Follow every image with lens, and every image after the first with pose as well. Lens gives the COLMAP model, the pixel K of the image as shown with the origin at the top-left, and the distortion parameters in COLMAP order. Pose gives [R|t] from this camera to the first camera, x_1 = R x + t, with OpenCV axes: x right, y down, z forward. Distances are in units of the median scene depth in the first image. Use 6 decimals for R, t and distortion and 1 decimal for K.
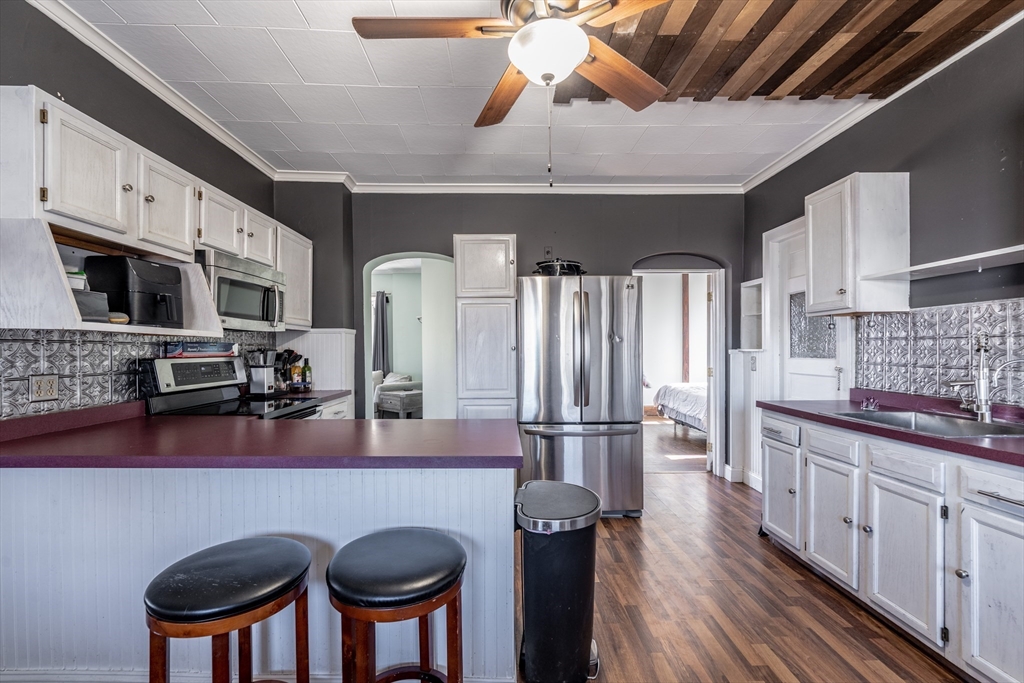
lens RADIAL K [[421.1, 0, 513.6], [0, 421.1, 357.2], [0, 0, 1]] dist [0.000006, -0.000412]
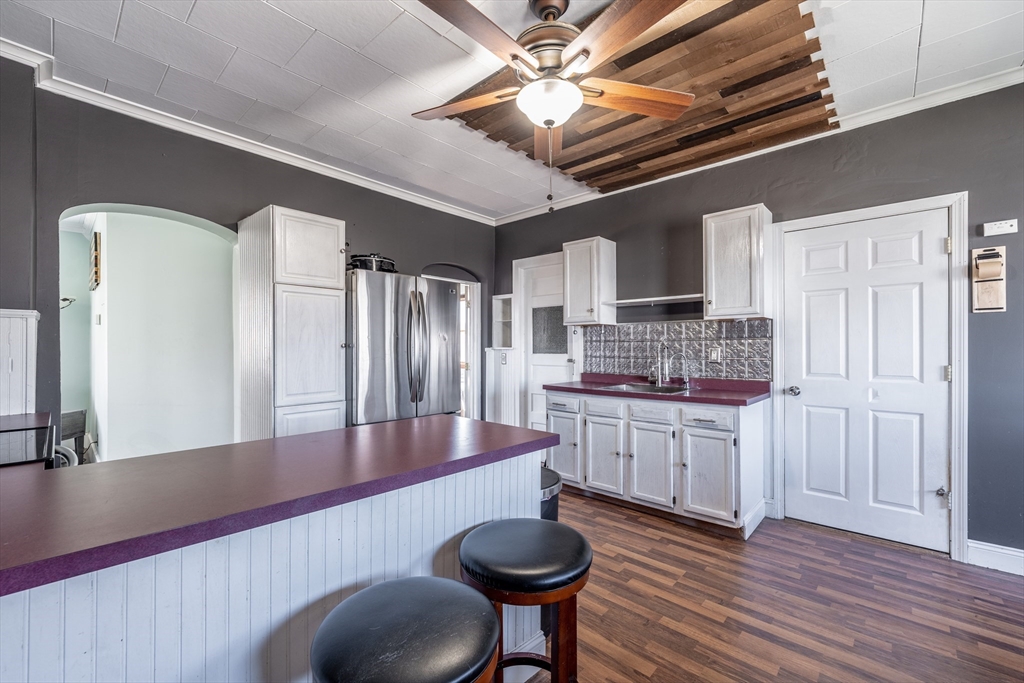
lens RADIAL K [[412.1, 0, 511.0], [0, 412.1, 349.6], [0, 0, 1]] dist [0.000780, -0.000180]
pose [[0.695651, 0.000529, 0.718380, -0.520687], [0.011241, 0.999869, -0.011621, 0.003567], [-0.718292, 0.016159, 0.695554, 0.158050]]
